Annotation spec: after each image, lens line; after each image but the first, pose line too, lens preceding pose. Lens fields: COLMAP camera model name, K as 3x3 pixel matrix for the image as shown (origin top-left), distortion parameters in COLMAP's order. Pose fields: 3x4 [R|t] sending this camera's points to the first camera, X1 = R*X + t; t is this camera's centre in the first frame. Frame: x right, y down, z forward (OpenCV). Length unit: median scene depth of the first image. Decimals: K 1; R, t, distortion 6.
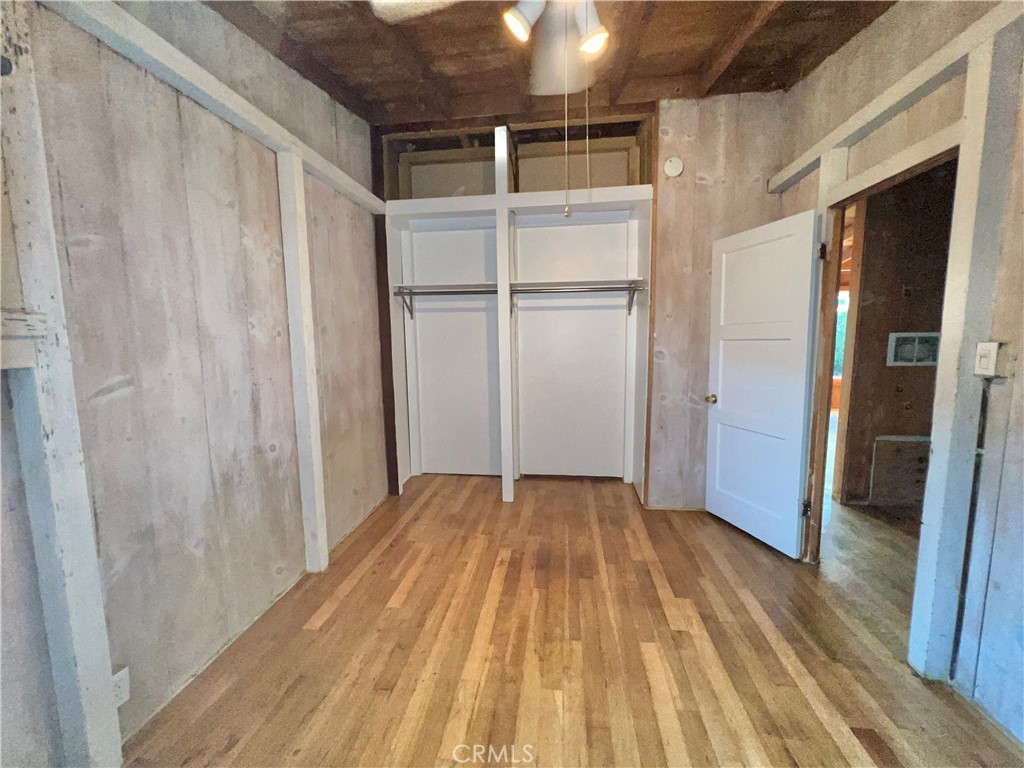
lens RADIAL K [[411.0, 0, 512.3], [0, 411.0, 382.3], [0, 0, 1]] dist [-0.004097, 0.000269]
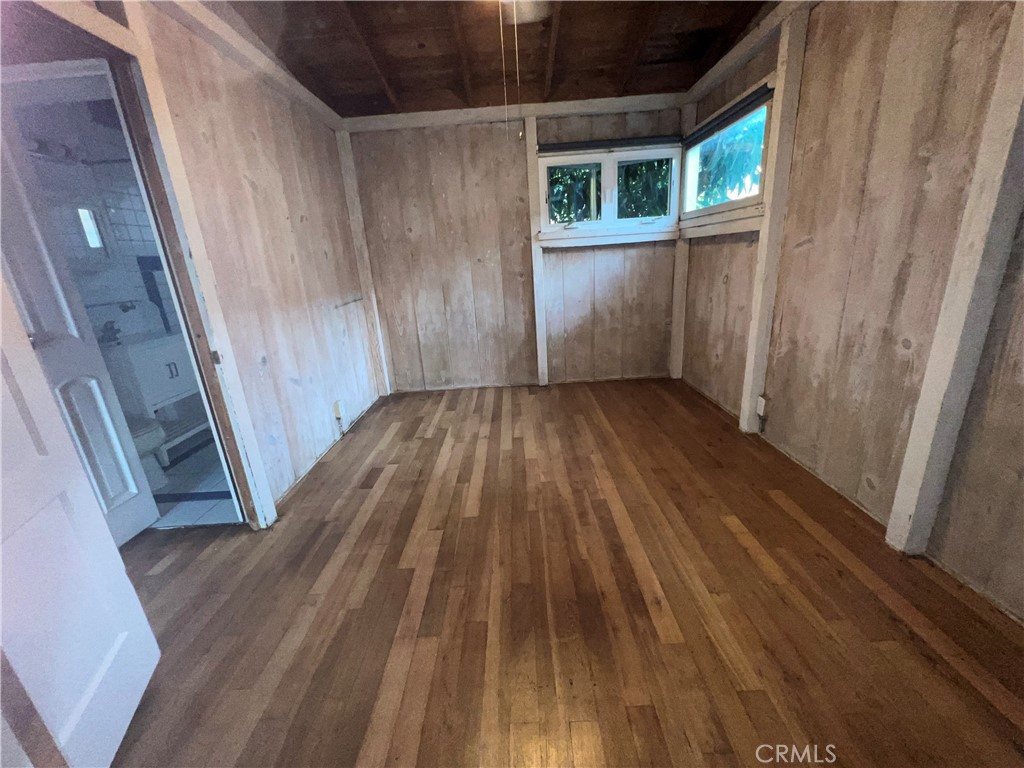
lens RADIAL K [[411.0, 0, 512.5], [0, 411.0, 383.3], [0, 0, 1]] dist [-0.004097, 0.000269]
pose [[-0.988796, 0.112328, -0.098311, 0.264376], [0.063769, 0.913338, 0.402177, -0.143751], [0.134967, 0.391402, -0.910268, 1.765544]]
